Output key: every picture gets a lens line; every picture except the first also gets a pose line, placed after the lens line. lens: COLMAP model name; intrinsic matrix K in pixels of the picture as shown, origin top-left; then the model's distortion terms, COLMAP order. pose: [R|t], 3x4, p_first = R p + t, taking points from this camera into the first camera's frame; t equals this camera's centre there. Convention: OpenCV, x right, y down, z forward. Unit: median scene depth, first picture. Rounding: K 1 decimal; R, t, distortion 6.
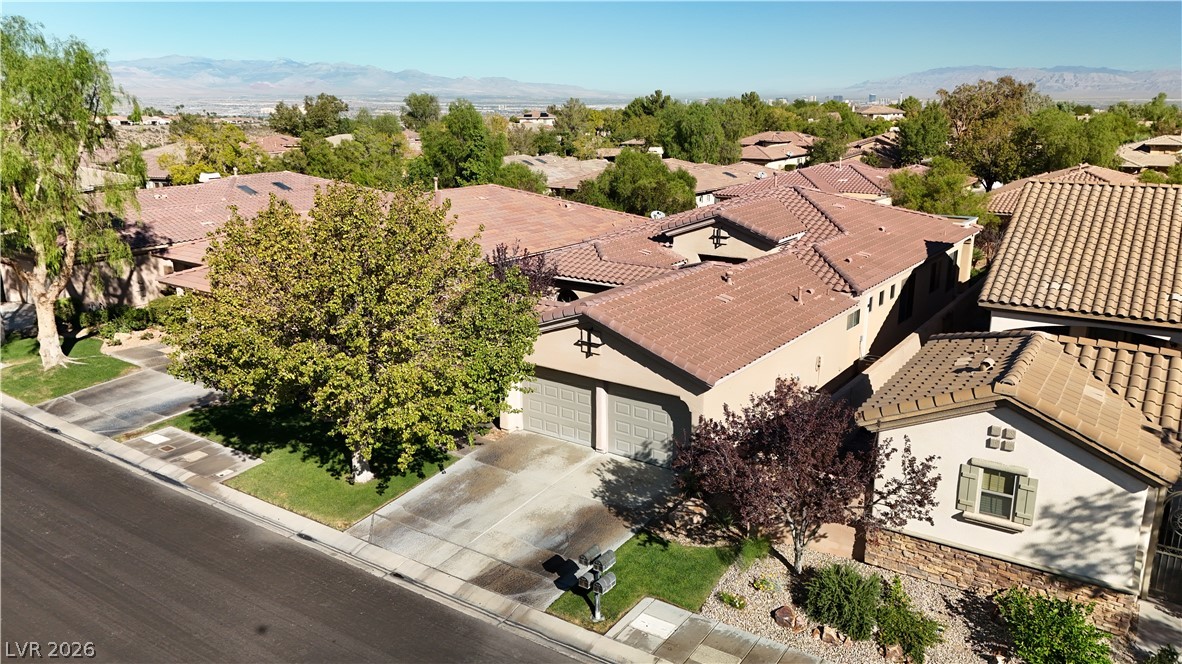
lens RADIAL K [[892.0, 0, 587.9], [0, 892.0, 331.3], [0, 0, 1]] dist [0.079777, -0.066547]
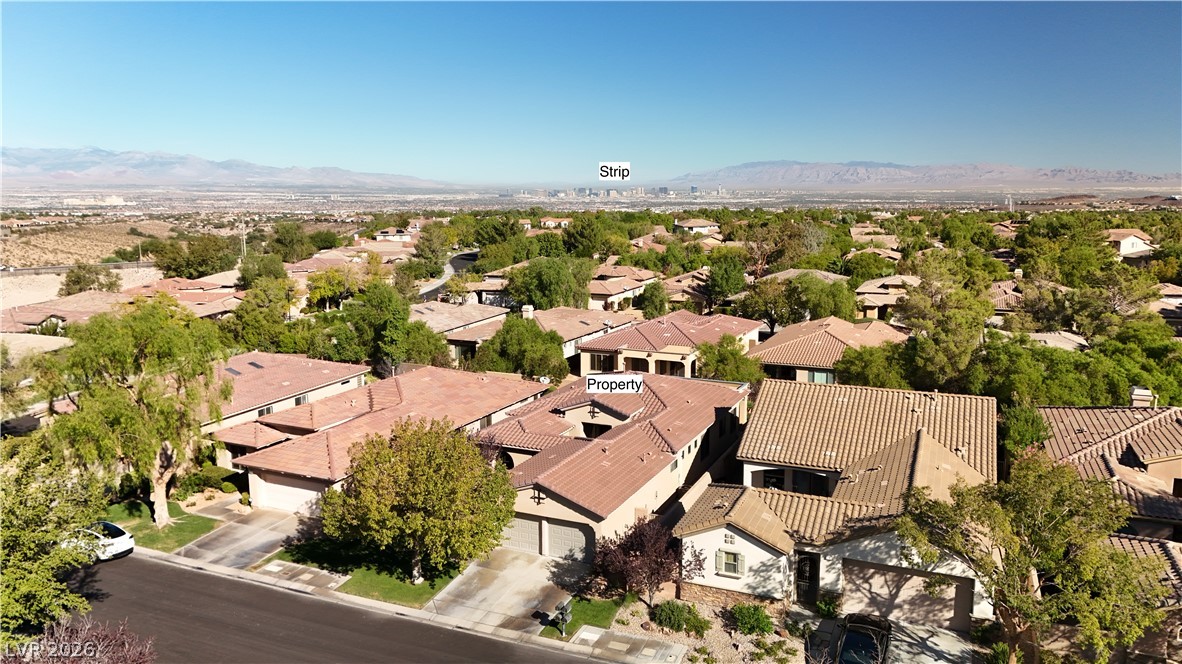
lens RADIAL K [[892.0, 0, 593.4], [0, 892.0, 320.6], [0, 0, 1]] dist [0.079777, -0.066547]
pose [[0.982926, -0.028905, 0.181714, -0.212859], [0.048189, 0.993552, -0.102622, -0.155002], [-0.177577, 0.109627, 0.977982, -0.895570]]
